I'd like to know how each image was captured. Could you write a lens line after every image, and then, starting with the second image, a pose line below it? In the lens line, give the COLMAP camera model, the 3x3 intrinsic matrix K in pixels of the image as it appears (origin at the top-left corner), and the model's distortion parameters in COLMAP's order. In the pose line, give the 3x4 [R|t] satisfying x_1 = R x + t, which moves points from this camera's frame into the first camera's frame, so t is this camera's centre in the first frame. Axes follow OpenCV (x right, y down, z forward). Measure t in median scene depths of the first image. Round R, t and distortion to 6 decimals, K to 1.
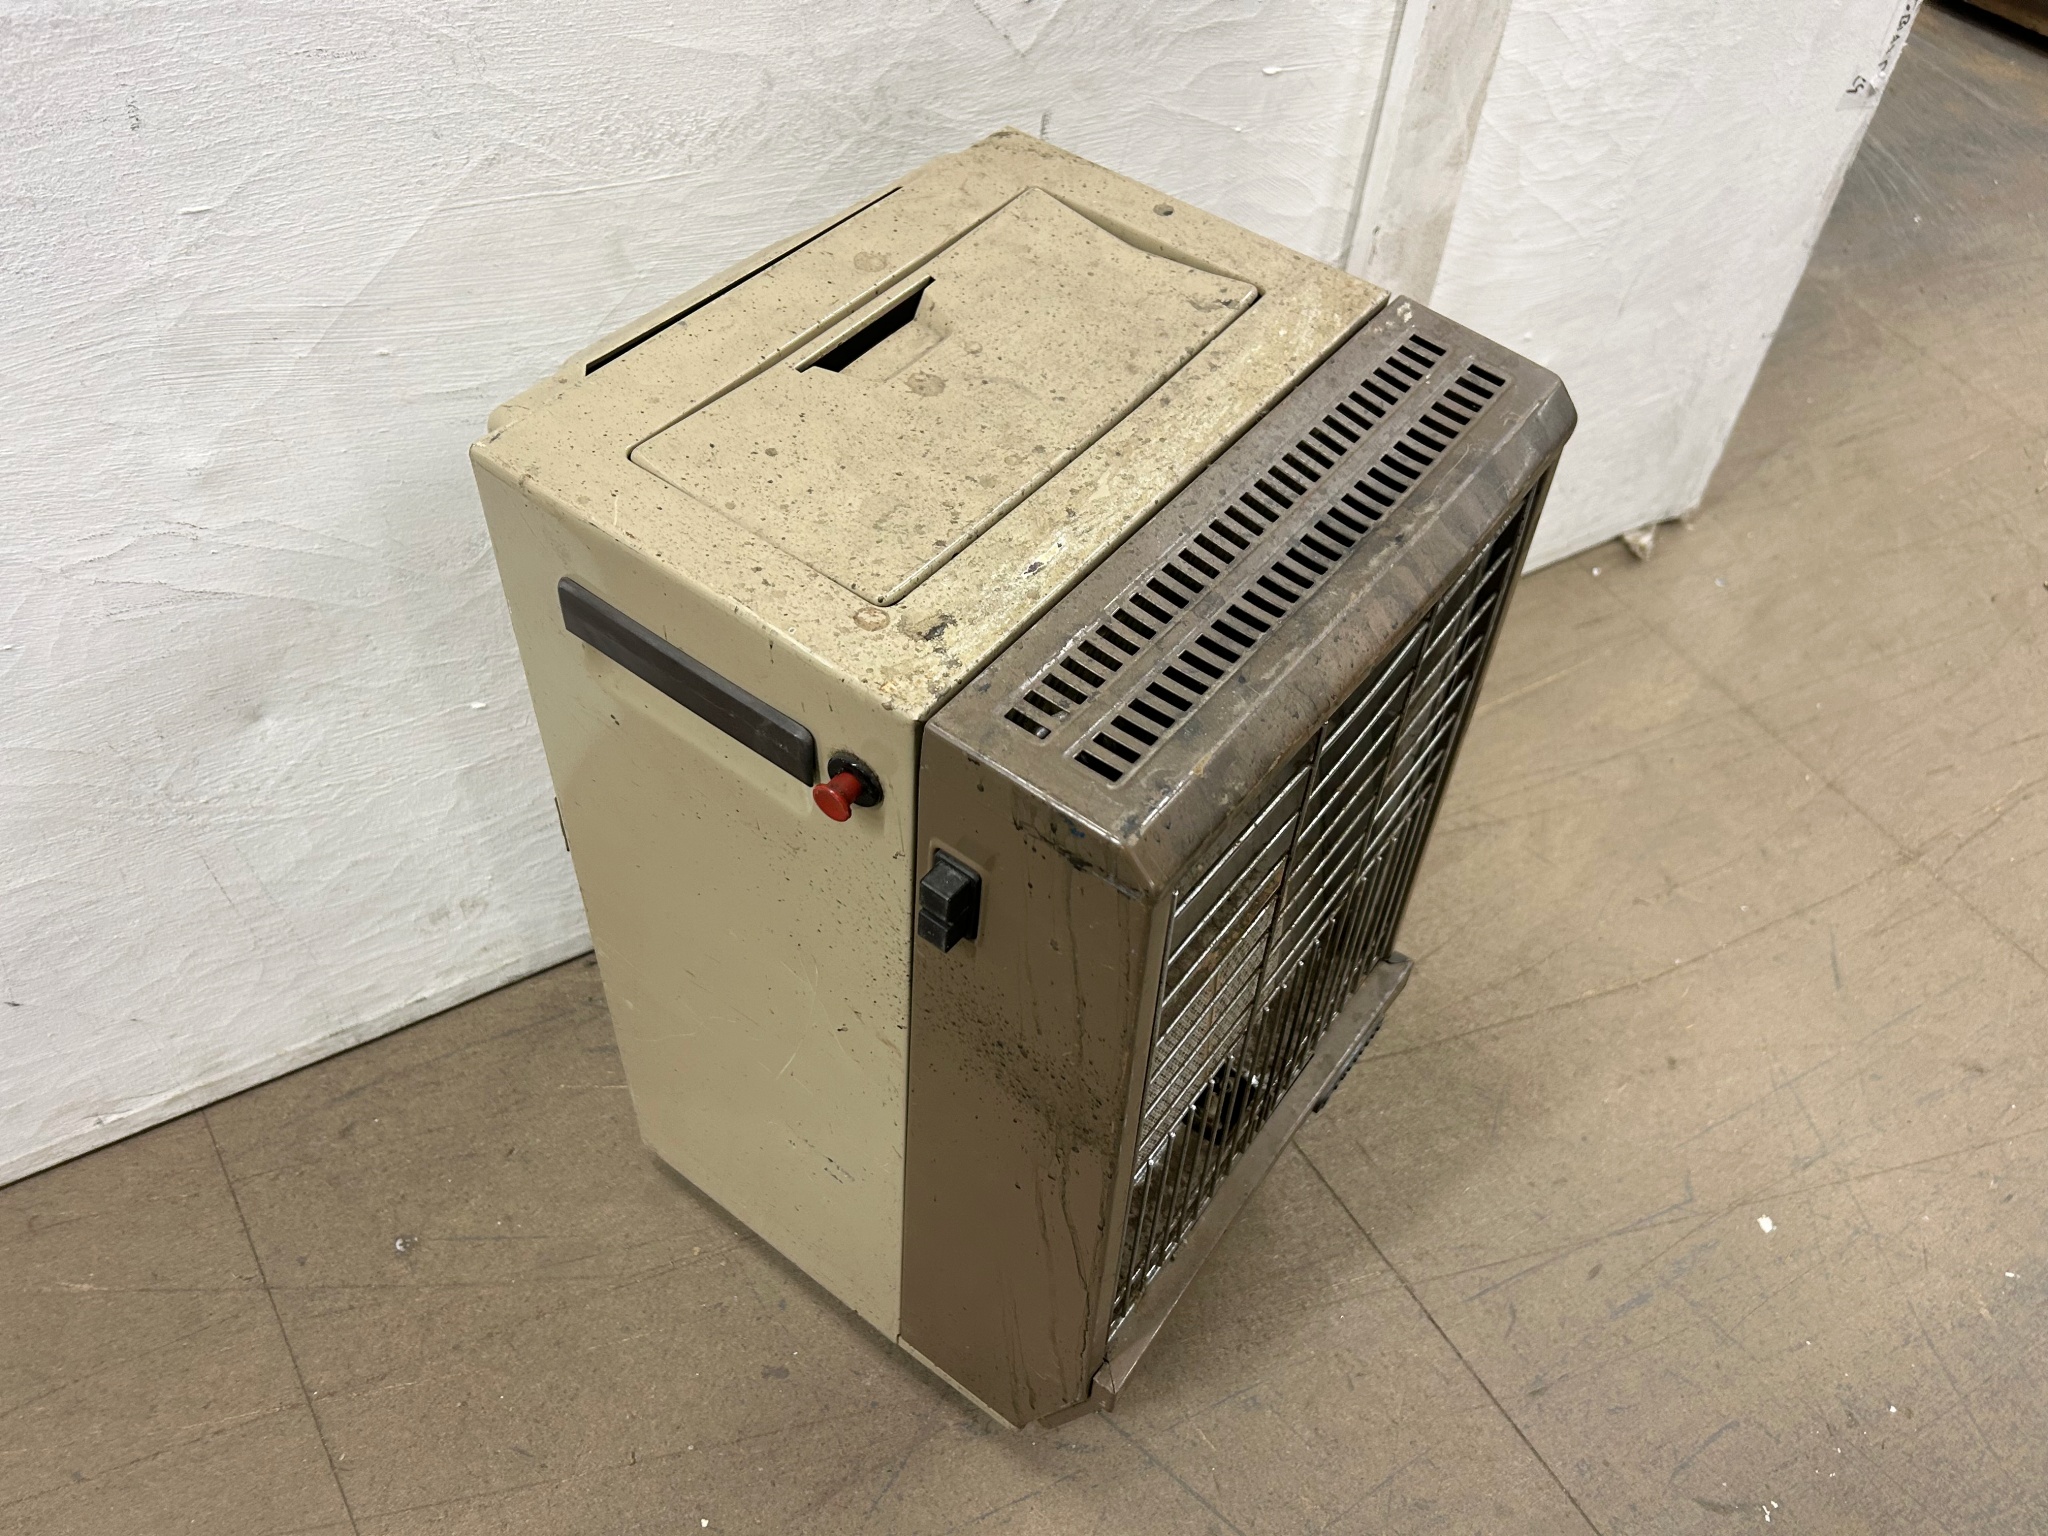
lens RADIAL K [[1570.7, 0, 1021.7], [0, 1570.7, 784.6], [0, 0, 1]] dist [0.012227, -0.010872]
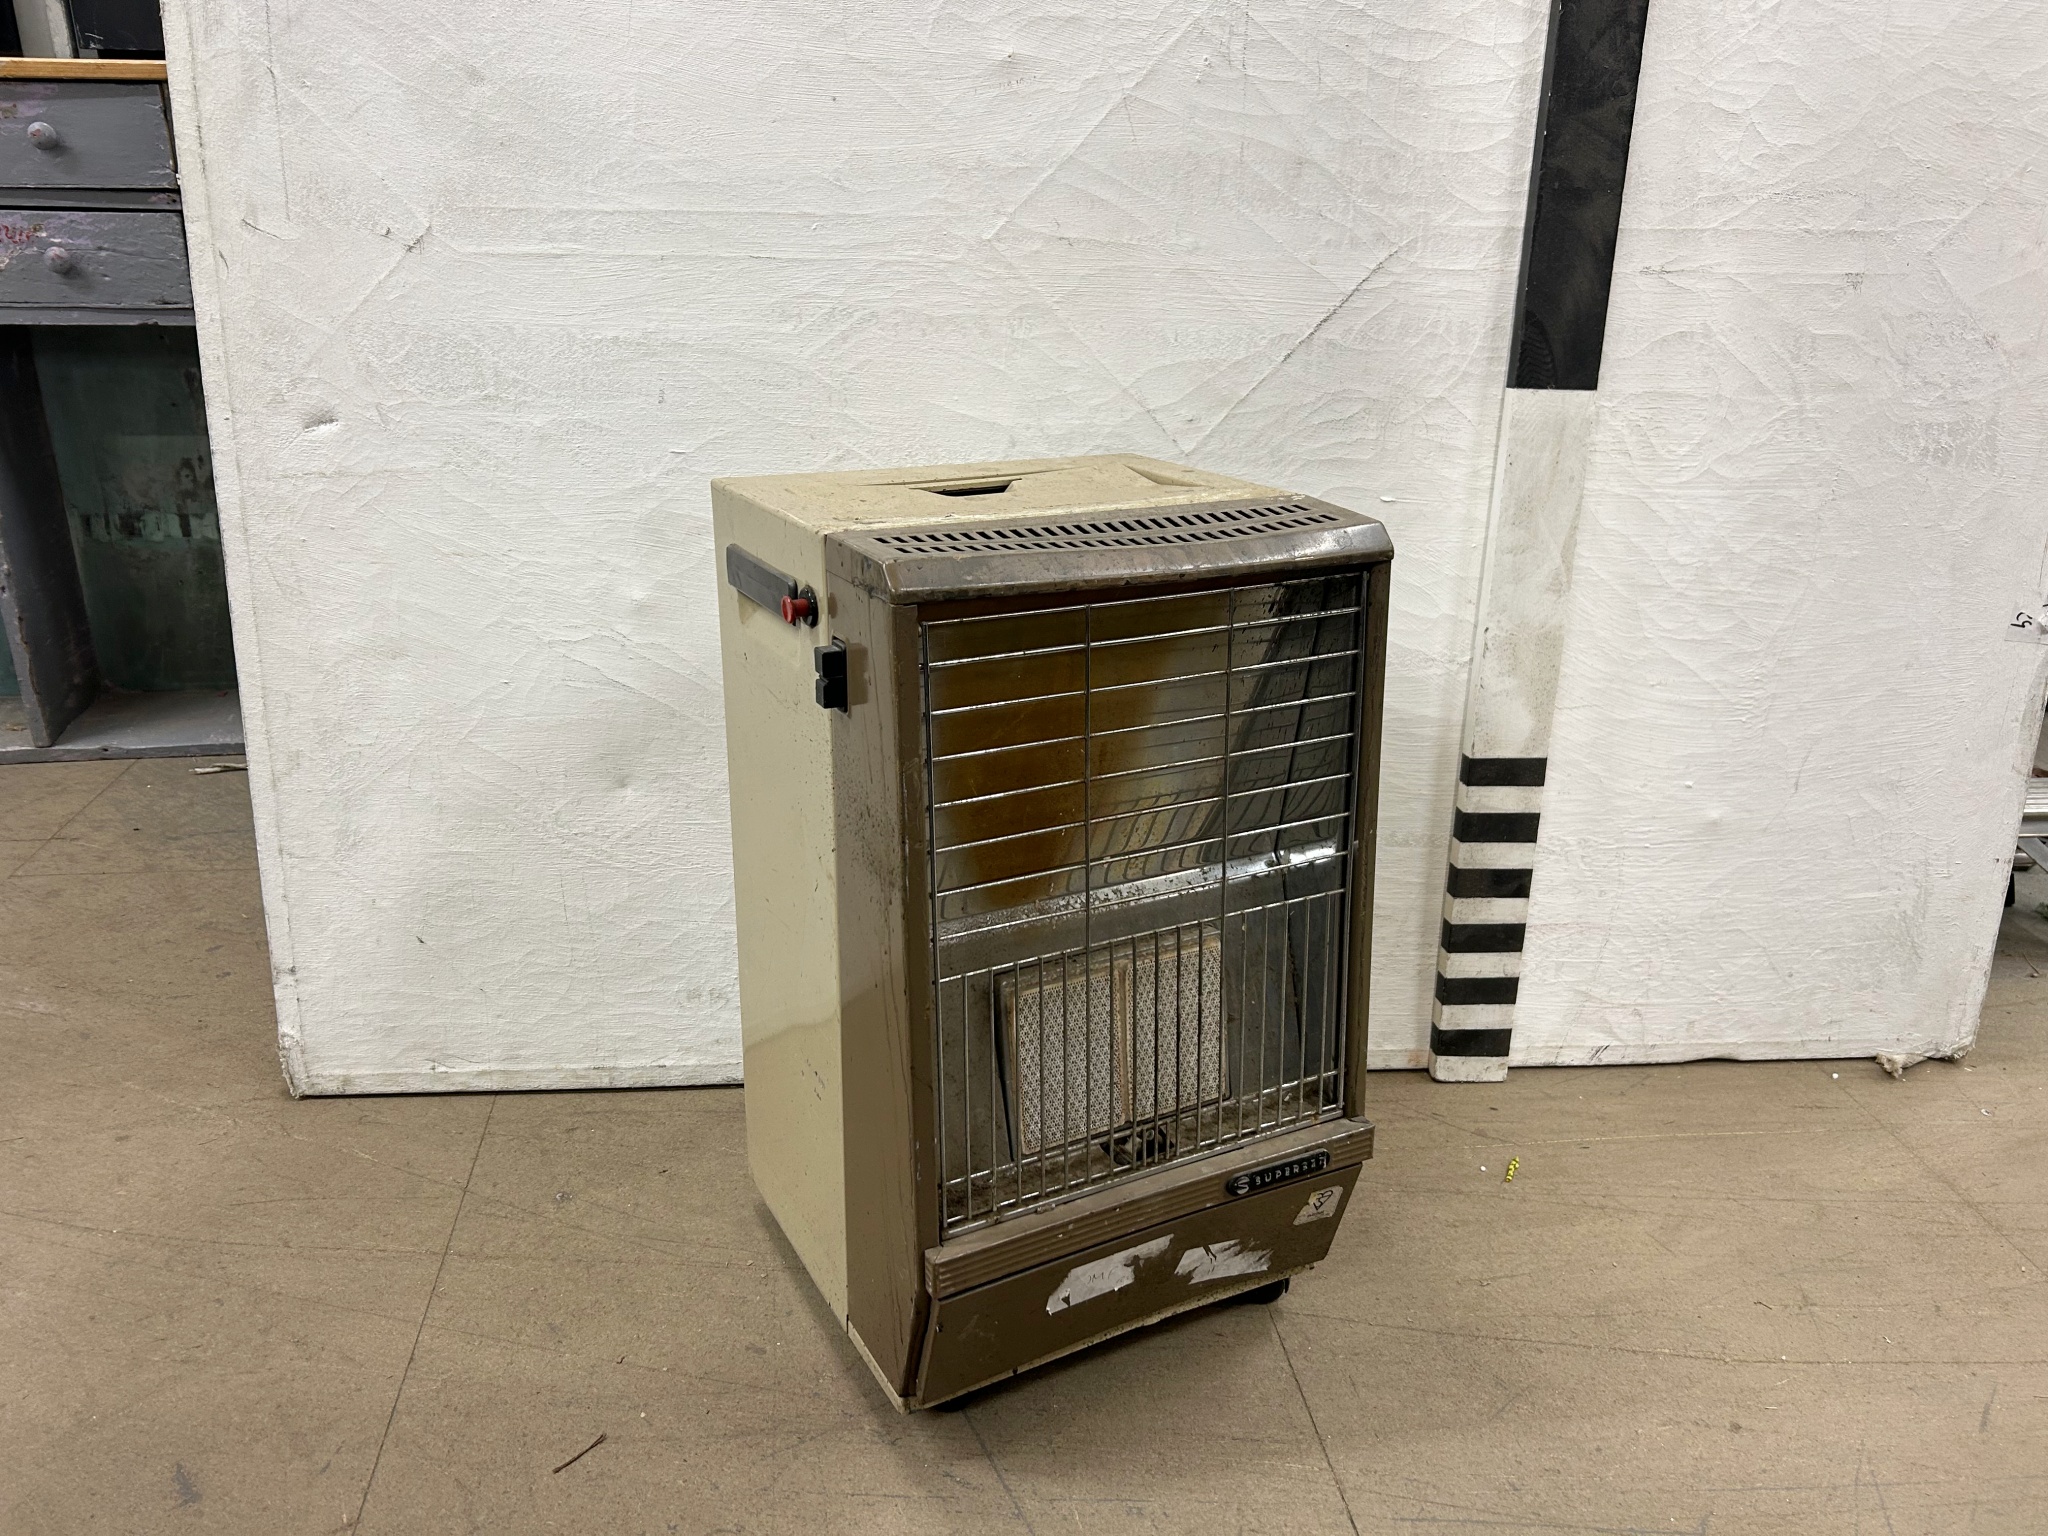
lens RADIAL K [[1554.7, 0, 1005.8], [0, 1554.7, 777.6], [0, 0, 1]] dist [0.061767, -0.135892]
pose [[0.895883, 0.092339, -0.434588, 0.494146], [-0.304400, 0.840076, -0.449012, 0.501900], [0.323626, 0.534551, 0.780718, -0.076341]]
